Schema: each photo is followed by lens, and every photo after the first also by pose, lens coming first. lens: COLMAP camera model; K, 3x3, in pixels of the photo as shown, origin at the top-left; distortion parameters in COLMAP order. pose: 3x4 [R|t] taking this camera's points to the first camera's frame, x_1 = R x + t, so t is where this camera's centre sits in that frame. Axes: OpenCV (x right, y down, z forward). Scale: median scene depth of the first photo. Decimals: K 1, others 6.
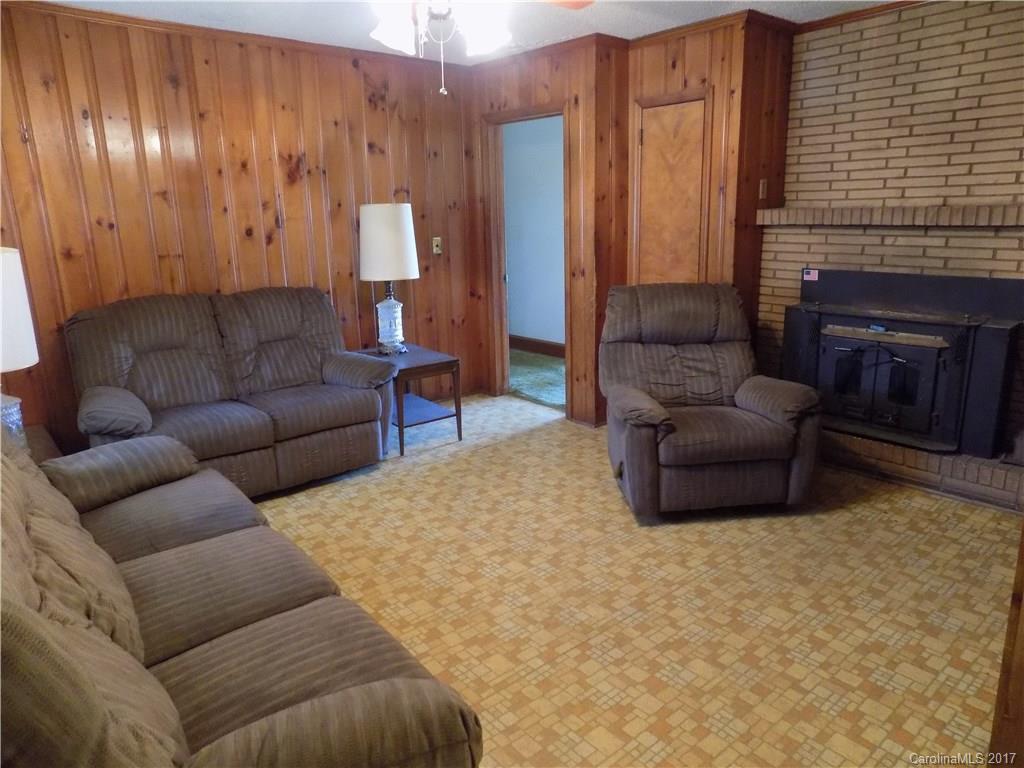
lens RADIAL K [[688.9, 0, 514.6], [0, 688.9, 384.3], [0, 0, 1]] dist [-0.002657, -0.000717]
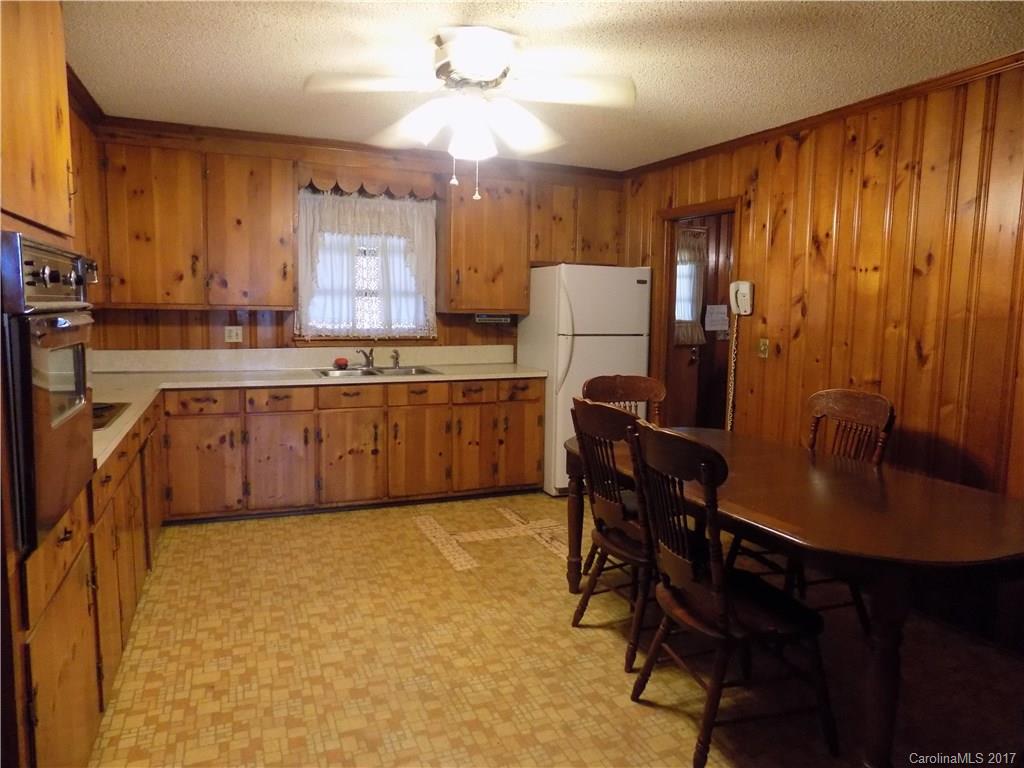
lens RADIAL K [[688.9, 0, 513.1], [0, 688.9, 383.5], [0, 0, 1]] dist [-0.002657, -0.000717]
pose [[-0.316724, 0.107673, -0.942387, 1.454053], [-0.240434, 0.951973, 0.189575, -0.414940], [0.917539, 0.286625, -0.275624, 1.634919]]
